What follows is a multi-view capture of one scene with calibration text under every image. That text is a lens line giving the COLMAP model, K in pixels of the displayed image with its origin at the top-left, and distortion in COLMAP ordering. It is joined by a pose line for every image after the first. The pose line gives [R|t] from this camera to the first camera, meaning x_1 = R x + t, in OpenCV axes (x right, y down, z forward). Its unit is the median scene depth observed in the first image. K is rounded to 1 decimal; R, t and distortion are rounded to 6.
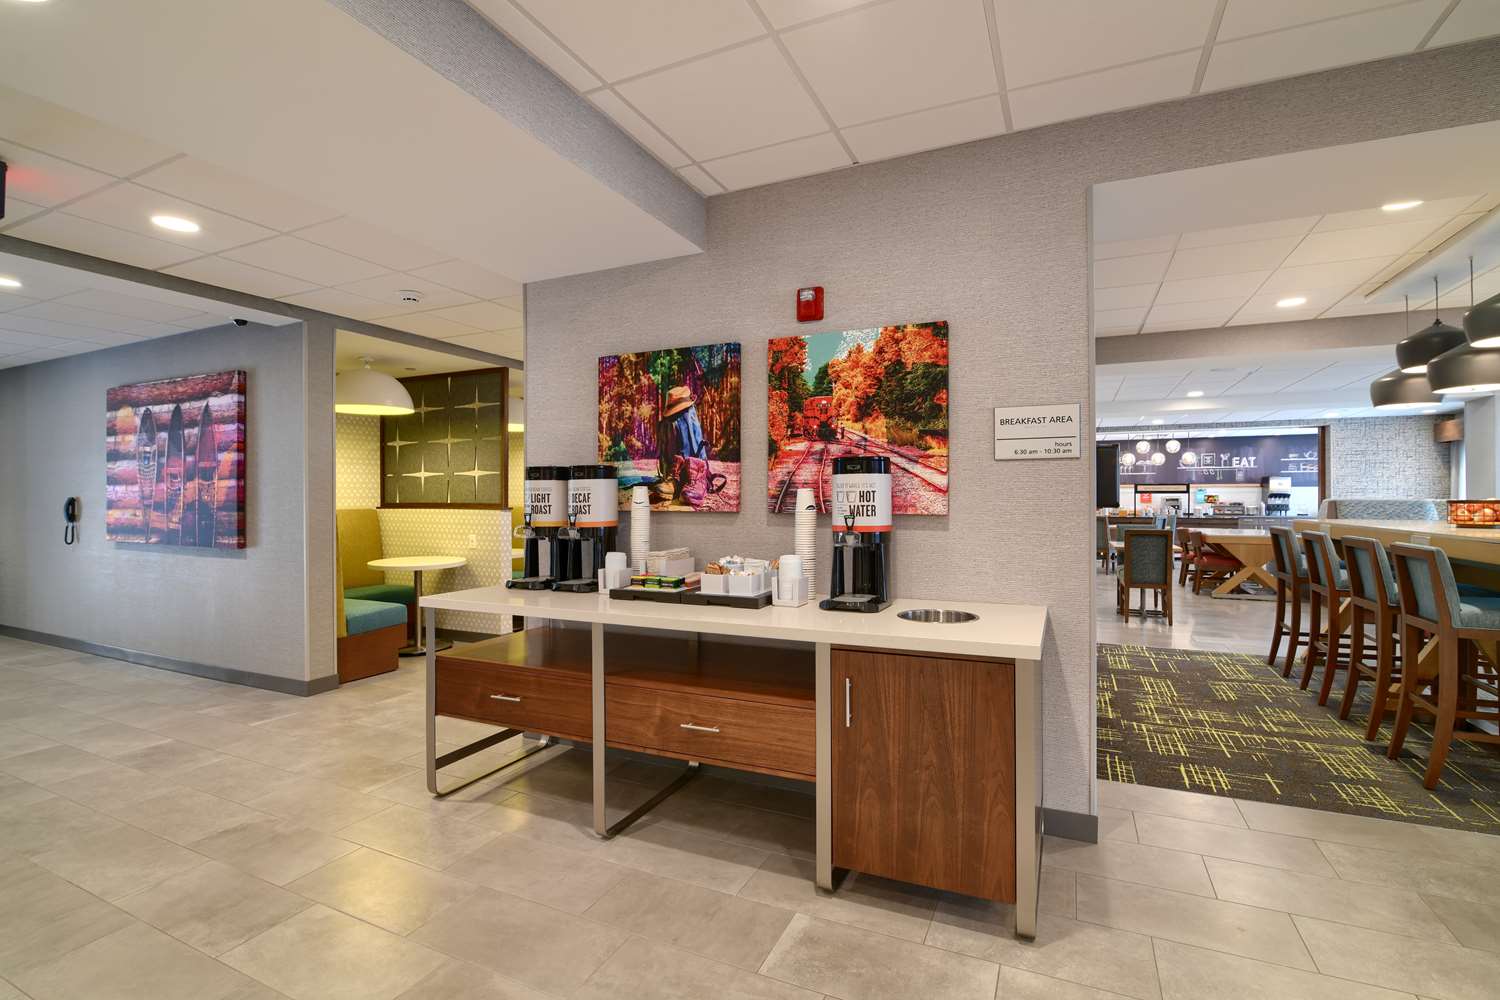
lens RADIAL K [[686.3, 0, 751.6], [0, 686.3, 495.9], [0, 0, 1]] dist [-0.016656, -0.000331]
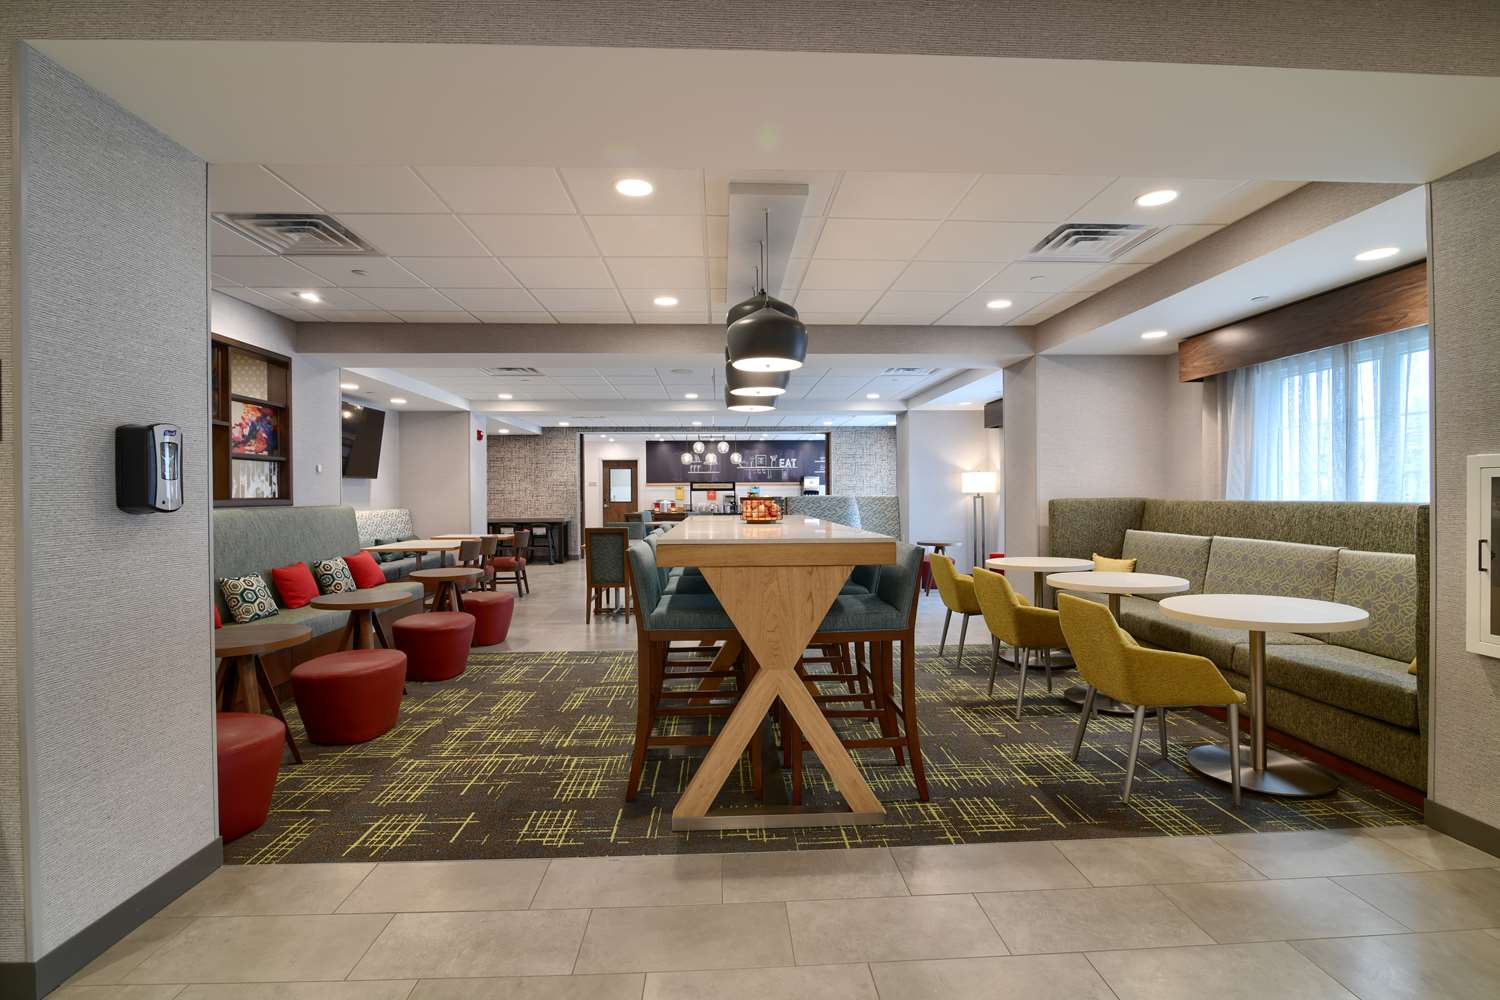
lens RADIAL K [[686.3, 0, 751.6], [0, 686.3, 495.9], [0, 0, 1]] dist [-0.016656, -0.000331]
pose [[0.886927, -0.005003, 0.461882, 0.449889], [0.003390, 0.999985, 0.004321, -0.000383], [-0.461897, -0.002266, 0.886931, 0.037873]]
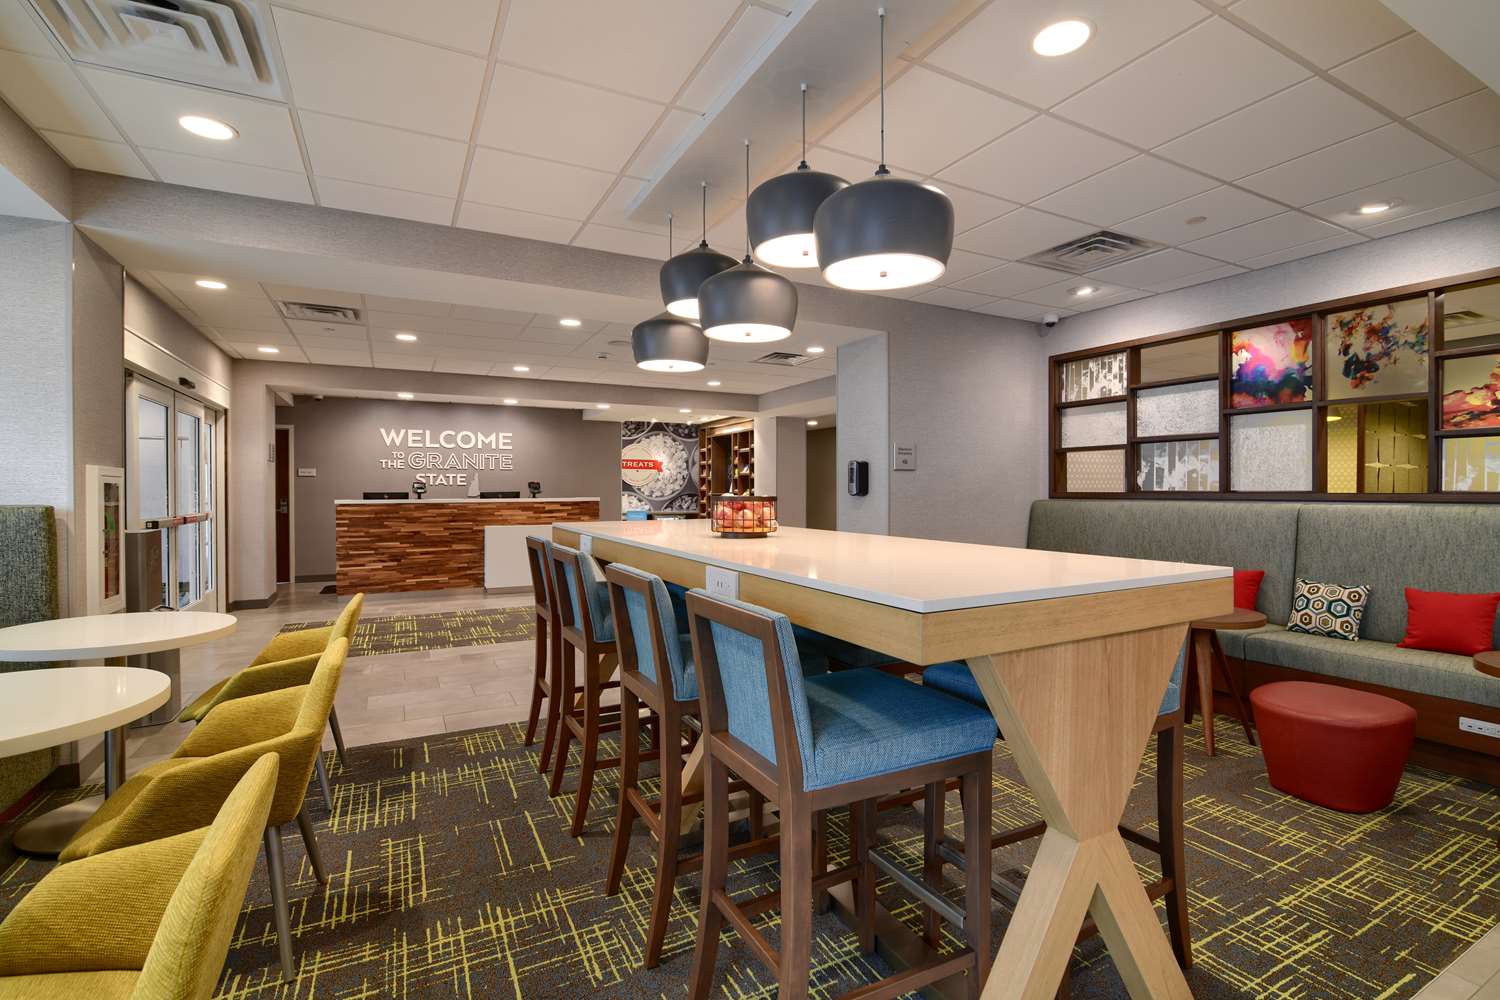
lens RADIAL K [[686.3, 0, 751.6], [0, 686.3, 495.9], [0, 0, 1]] dist [-0.016656, -0.000331]
pose [[-0.608984, 0.011607, -0.793097, 1.296412], [0.004417, 0.999927, 0.011243, -0.001800], [0.793170, 0.003344, -0.608991, 1.139099]]
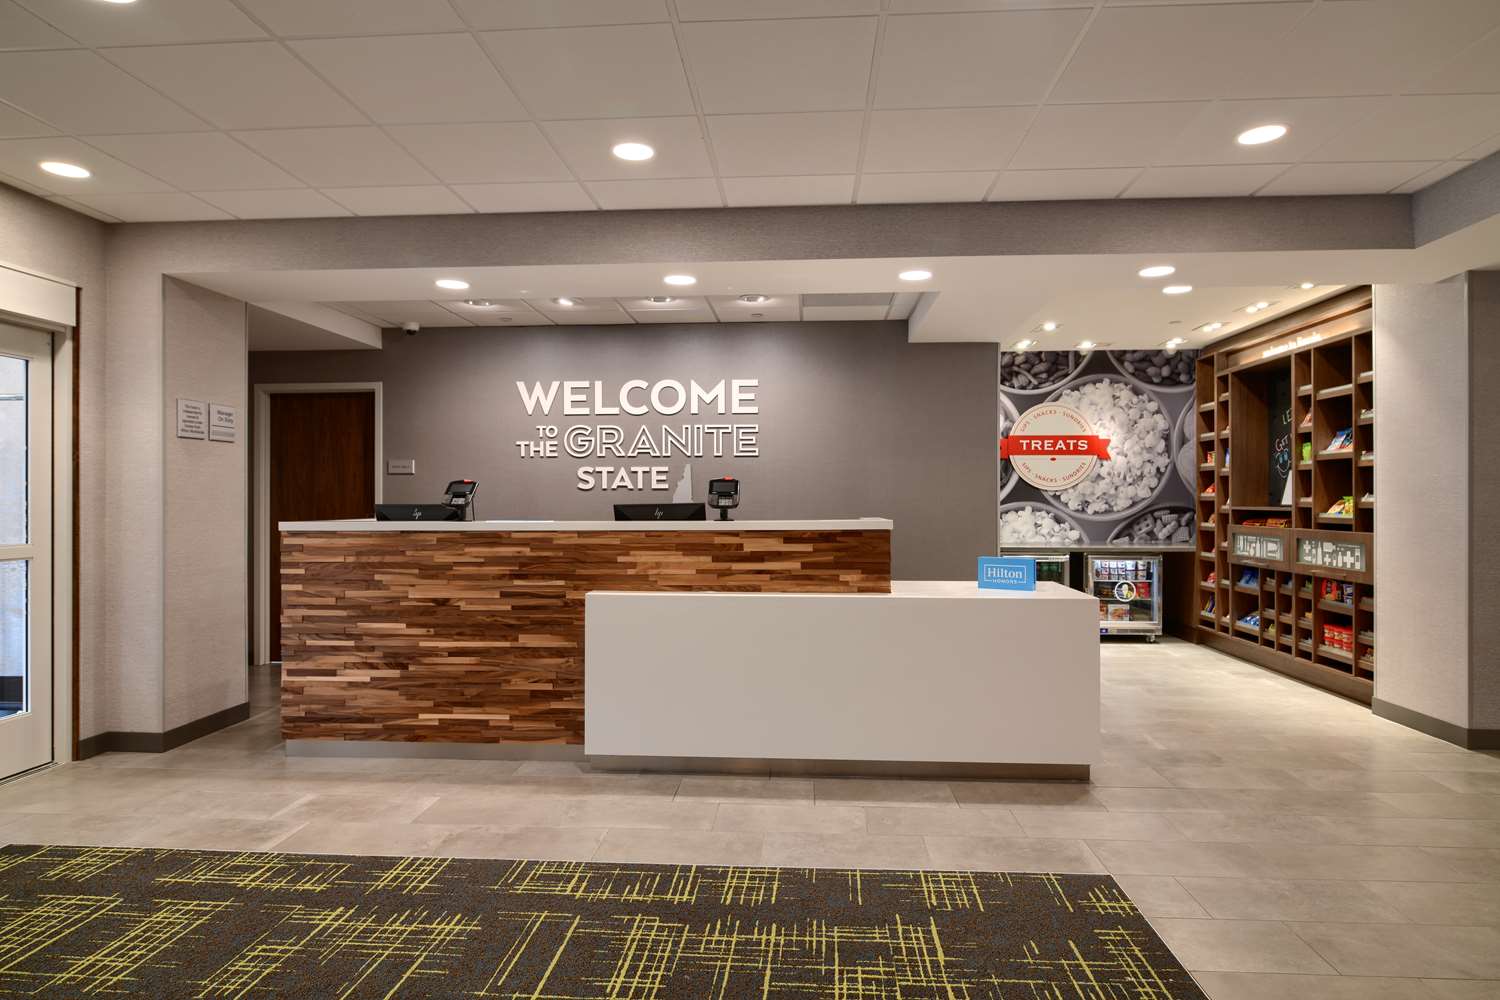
lens RADIAL K [[864.0, 0, 750.0], [0, 864.0, 500.0], [0, 0, 1]] dist [-0.004568, -0.000430]
pose [[-0.932854, 0.005636, -0.360210, 1.111400], [0.005331, 0.999984, 0.001840, -0.001428], [0.360214, -0.000204, -0.932870, 0.969334]]
